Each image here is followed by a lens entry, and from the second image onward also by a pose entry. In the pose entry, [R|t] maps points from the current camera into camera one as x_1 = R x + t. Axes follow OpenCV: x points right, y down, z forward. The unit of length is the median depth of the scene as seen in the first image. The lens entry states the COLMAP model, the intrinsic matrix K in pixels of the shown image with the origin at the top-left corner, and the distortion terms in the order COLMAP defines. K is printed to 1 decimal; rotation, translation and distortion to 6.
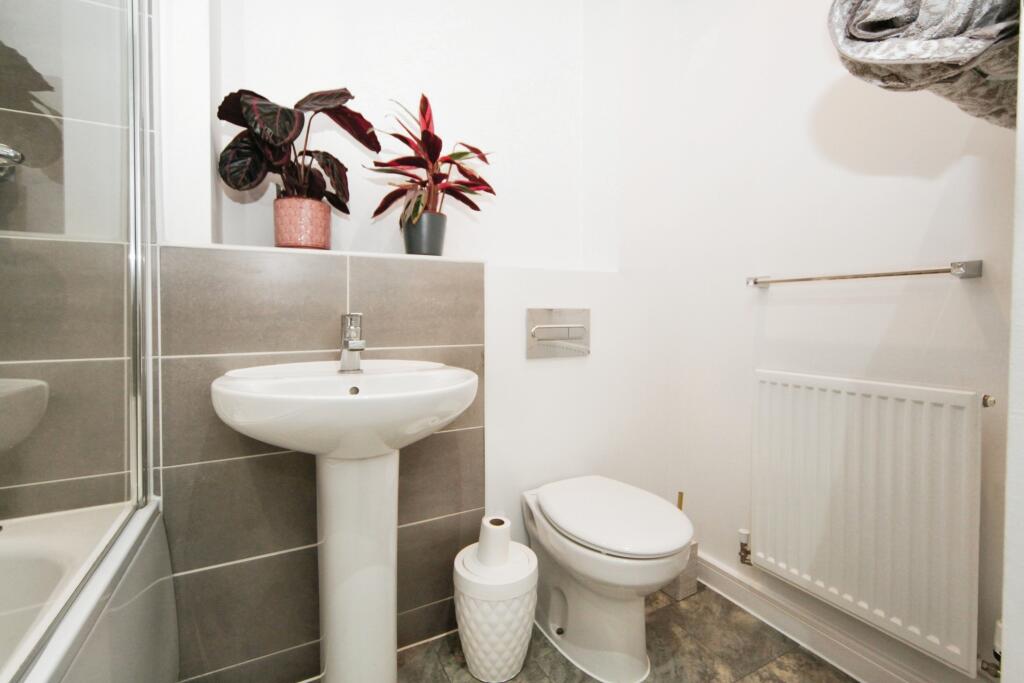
lens RADIAL K [[455.0, 0, 512.0], [0, 455.0, 341.5], [0, 0, 1]] dist [-0.000191, -0.000098]
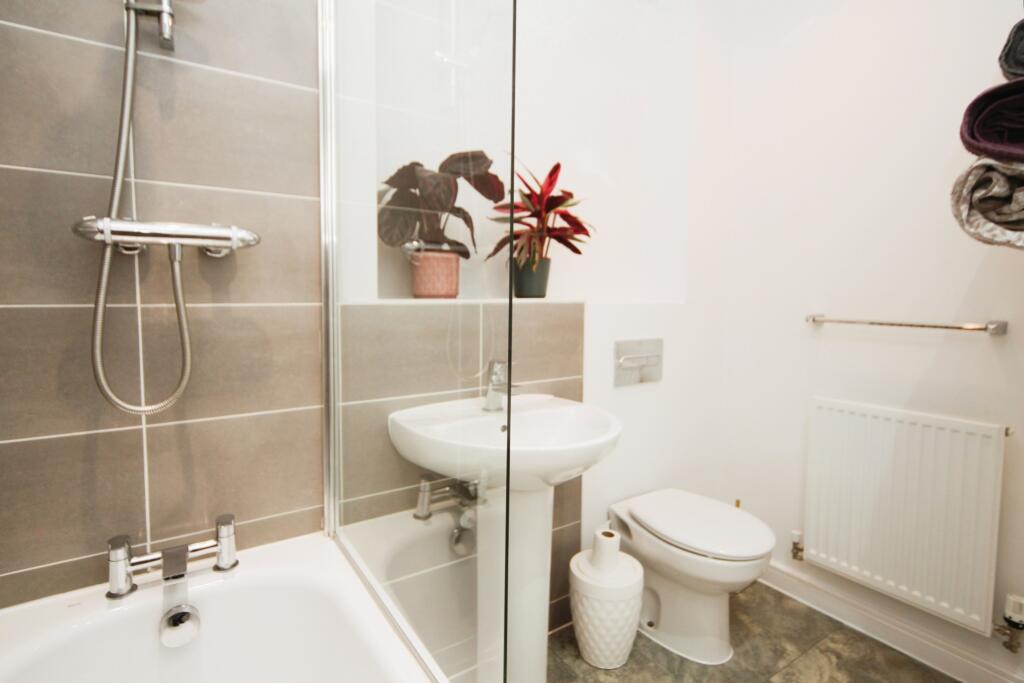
lens RADIAL K [[508.8, 0, 508.9], [0, 508.8, 347.1], [0, 0, 1]] dist [0.001884, 0.000747]
pose [[0.994738, -0.003735, 0.102386, -0.391644], [-0.001238, 0.998824, 0.048470, -0.132244], [-0.102447, -0.048341, 0.993563, -0.221481]]
